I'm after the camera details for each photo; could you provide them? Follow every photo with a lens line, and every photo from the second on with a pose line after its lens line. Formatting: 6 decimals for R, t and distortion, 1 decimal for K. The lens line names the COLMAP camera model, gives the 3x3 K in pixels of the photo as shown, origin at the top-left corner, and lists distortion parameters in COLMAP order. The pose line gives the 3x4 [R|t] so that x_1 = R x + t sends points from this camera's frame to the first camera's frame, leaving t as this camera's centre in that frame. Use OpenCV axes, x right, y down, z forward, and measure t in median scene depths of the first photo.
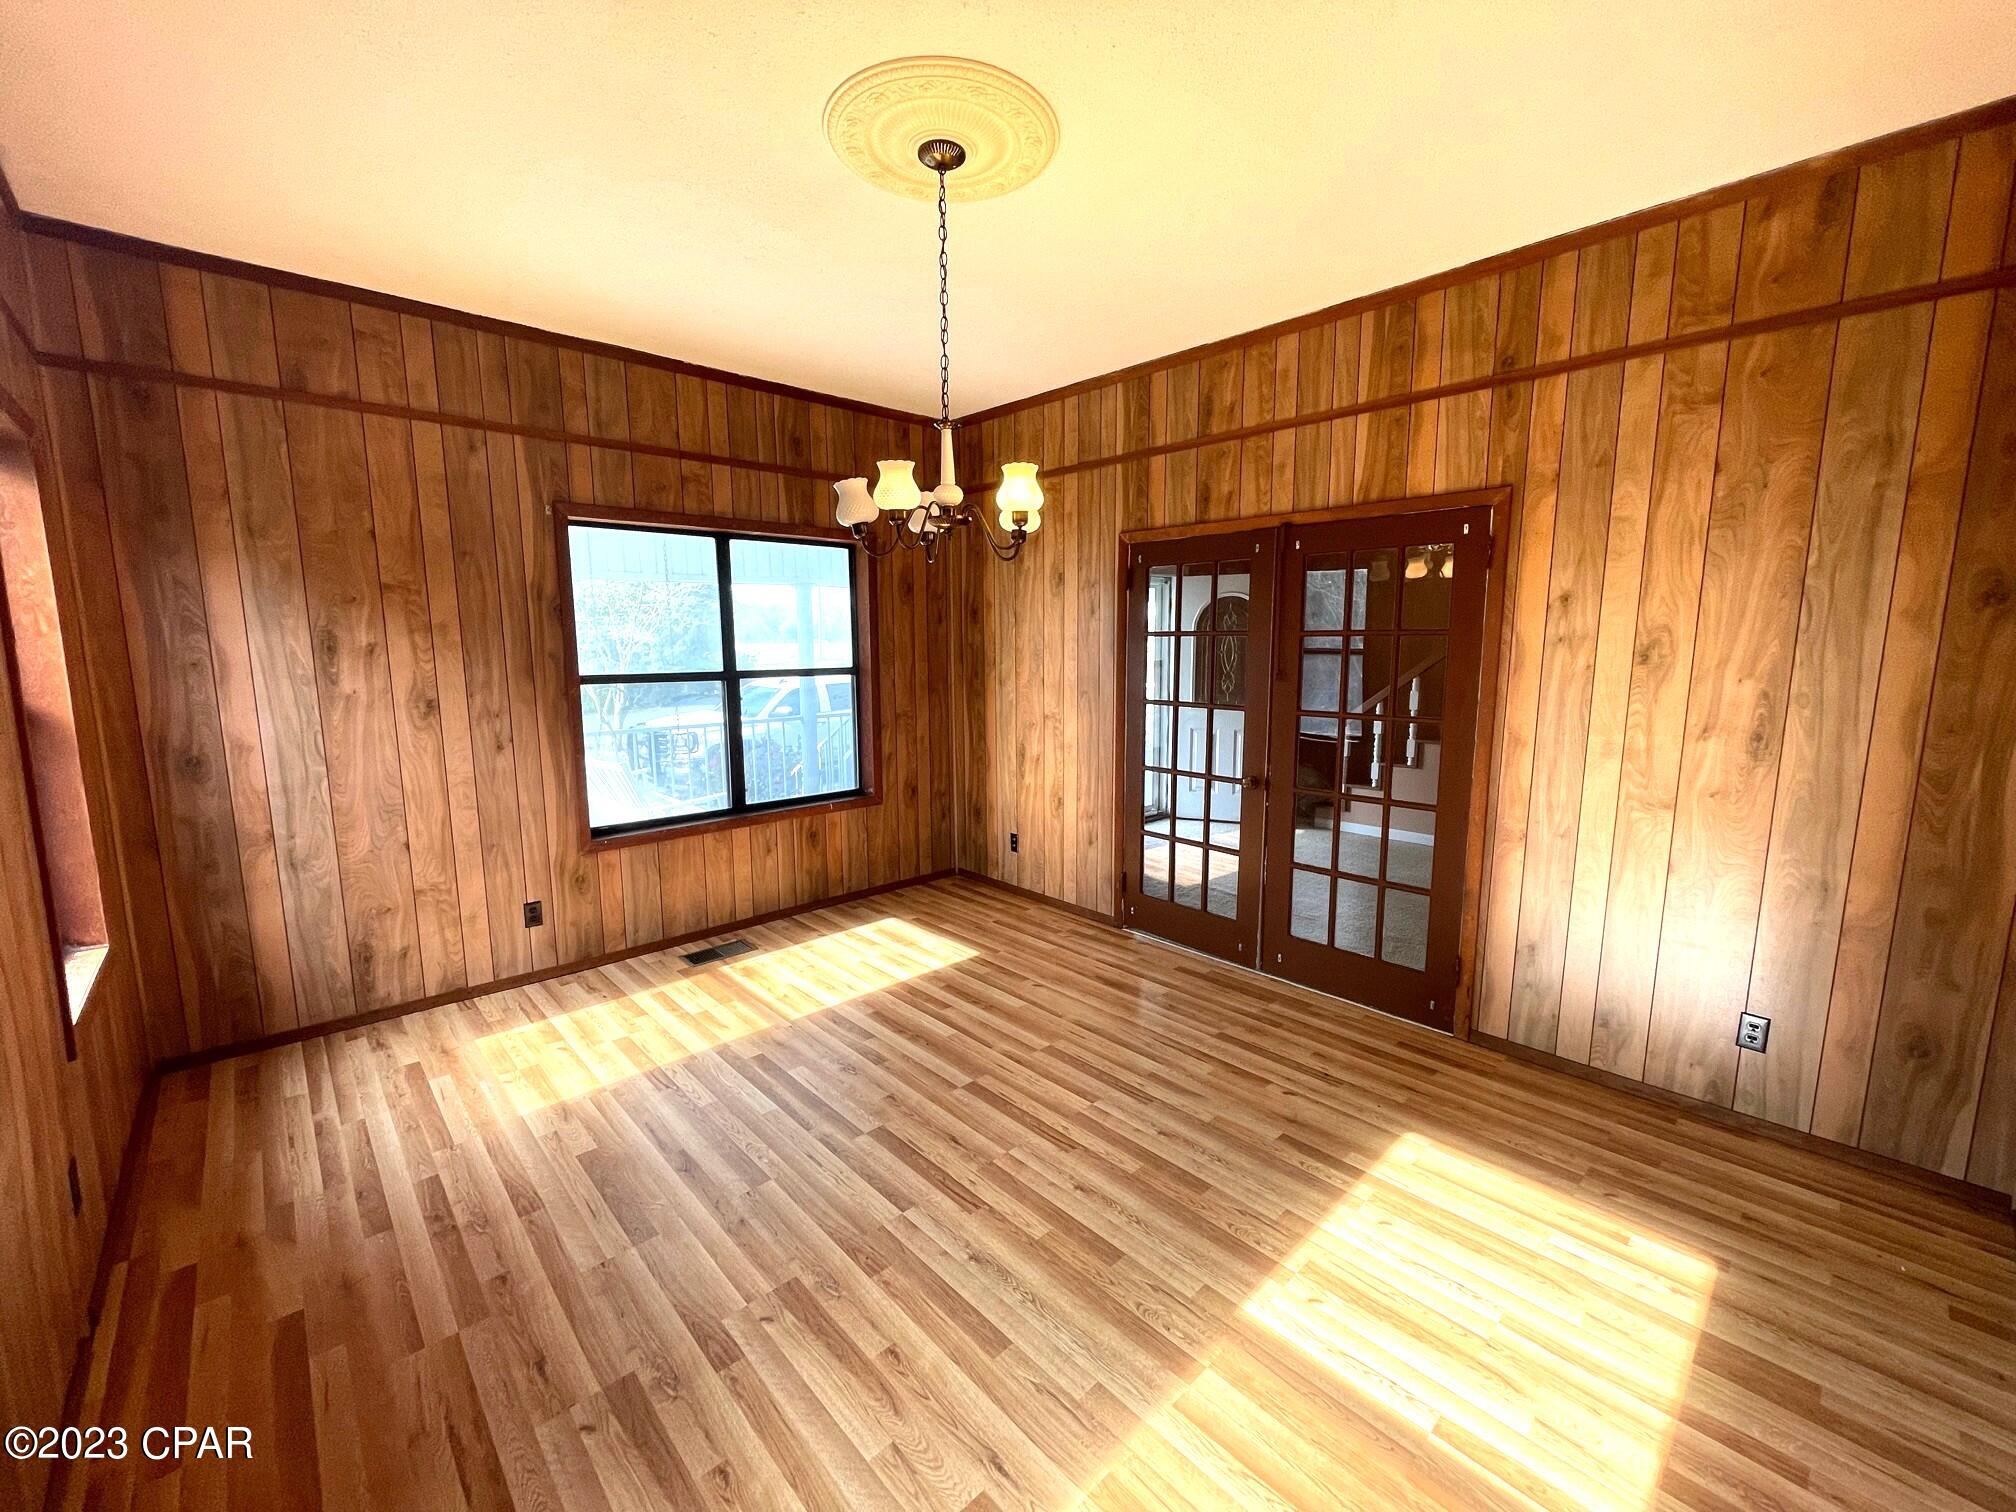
lens RADIAL K [[812.5, 0, 1006.9], [0, 812.5, 751.6], [0, 0, 1]] dist [-0.003868, -0.000048]
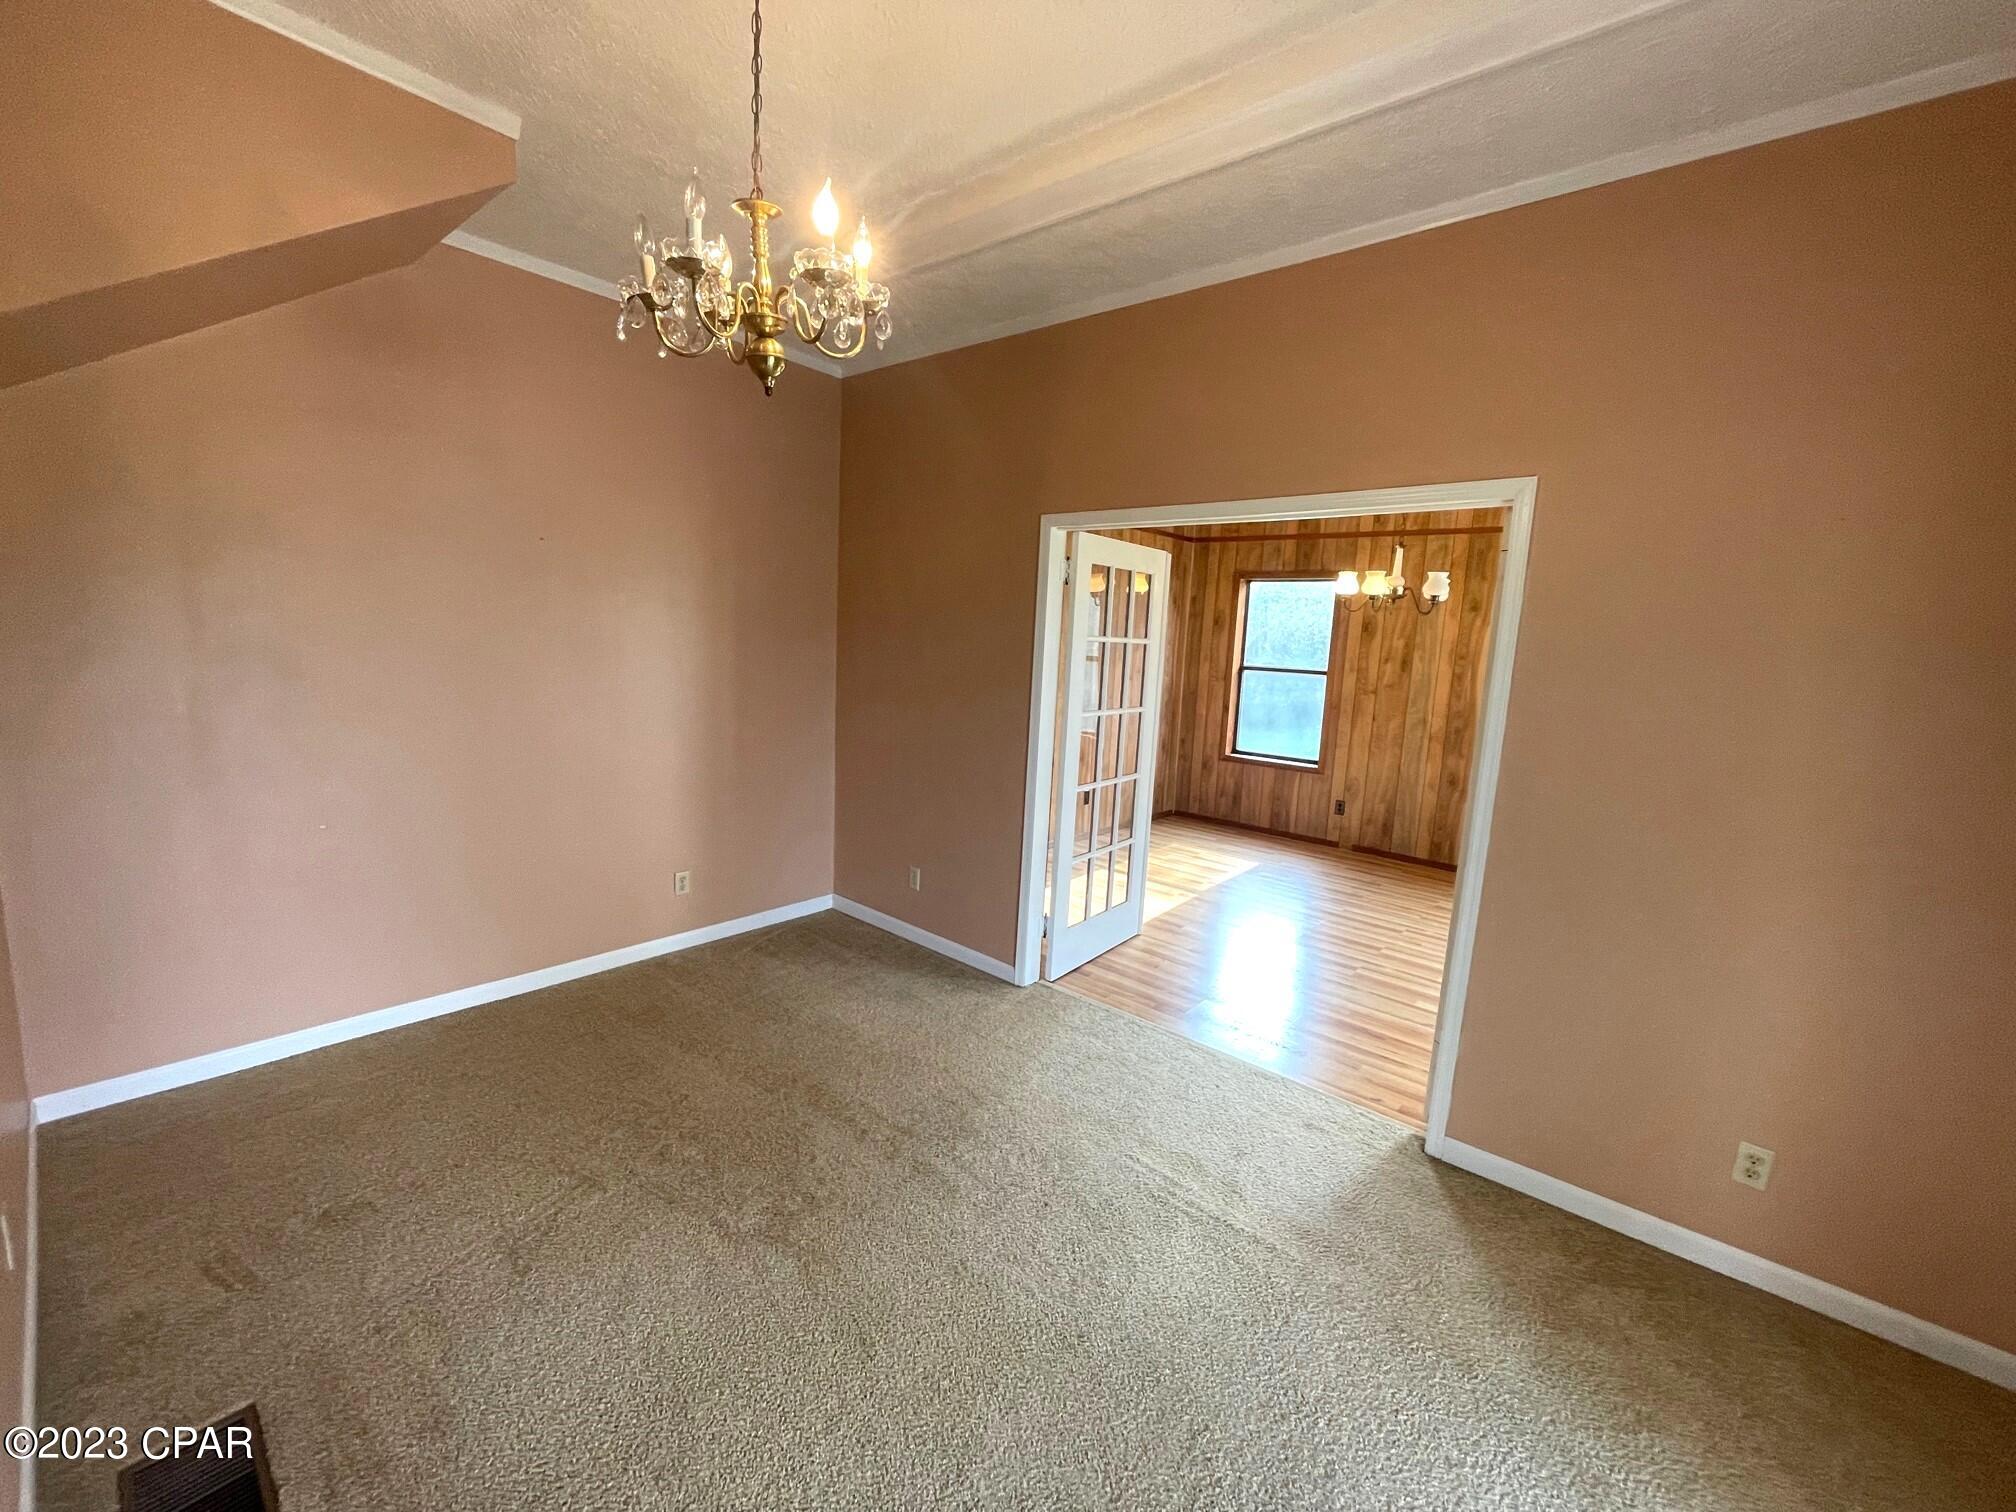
lens RADIAL K [[812.5, 0, 1002.3], [0, 812.5, 751.3], [0, 0, 1]] dist [-0.003868, -0.000048]
pose [[-0.993072, -0.029557, -0.113726, 0.814868], [-0.060676, 0.957819, 0.280894, -0.321689], [0.100626, 0.285849, -0.952977, 2.198139]]
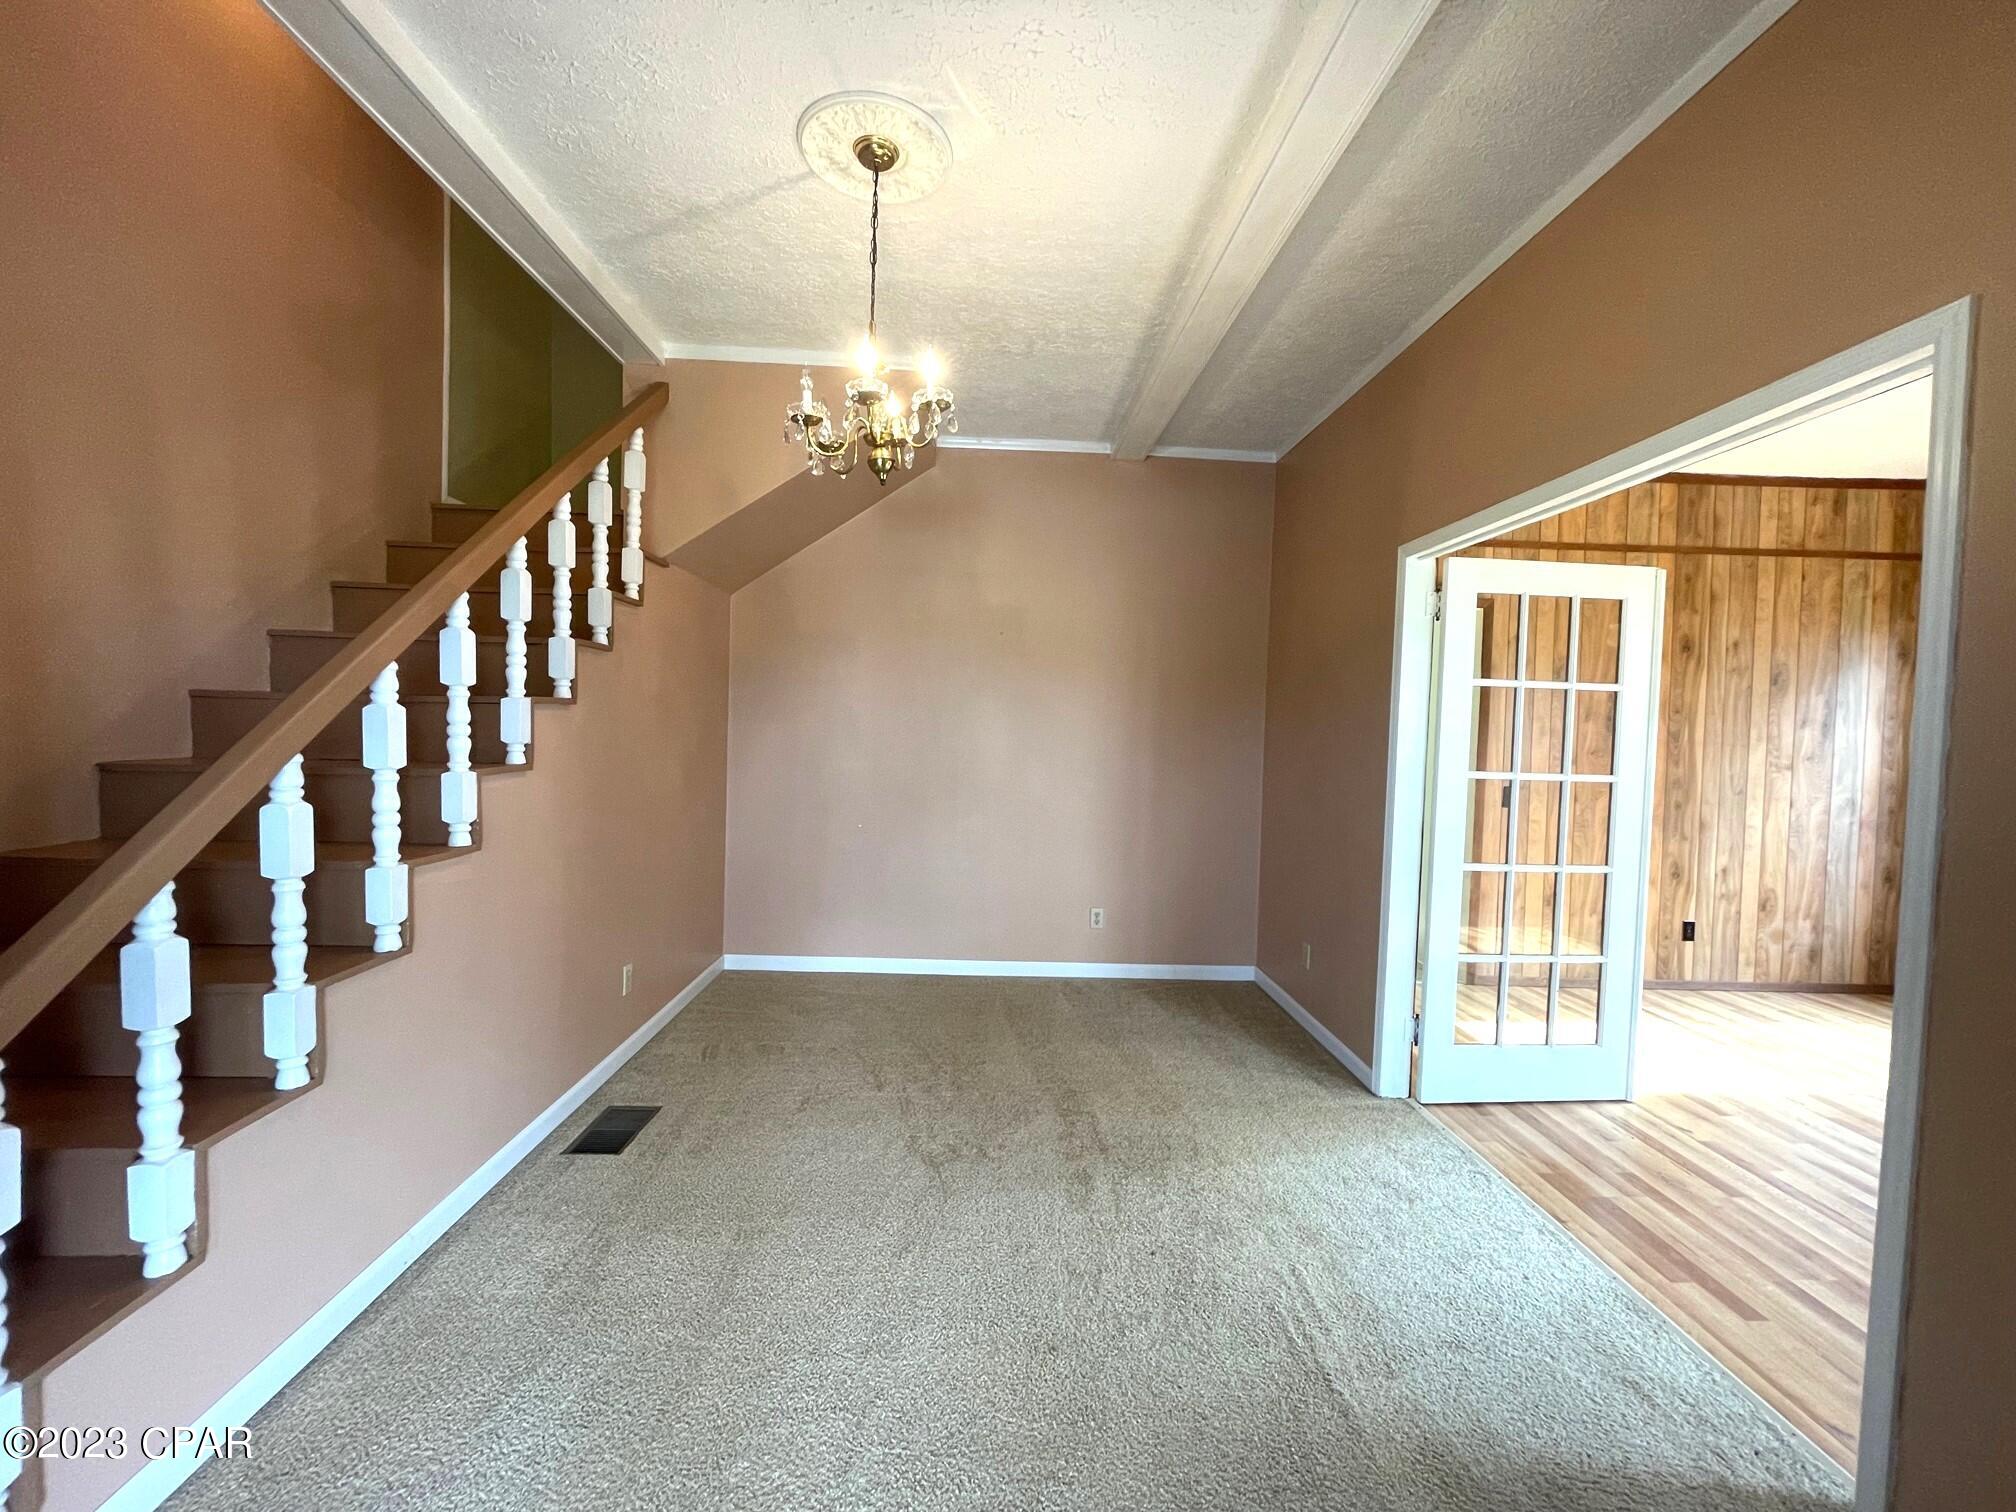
lens RADIAL K [[812.5, 0, 1001.3], [0, 812.5, 749.1], [0, 0, 1]] dist [-0.003868, -0.000048]
pose [[-0.750082, -0.038631, 0.660216, 0.320456], [0.062829, 0.989615, 0.129285, -0.232488], [-0.658354, 0.138455, -0.739865, 2.141937]]
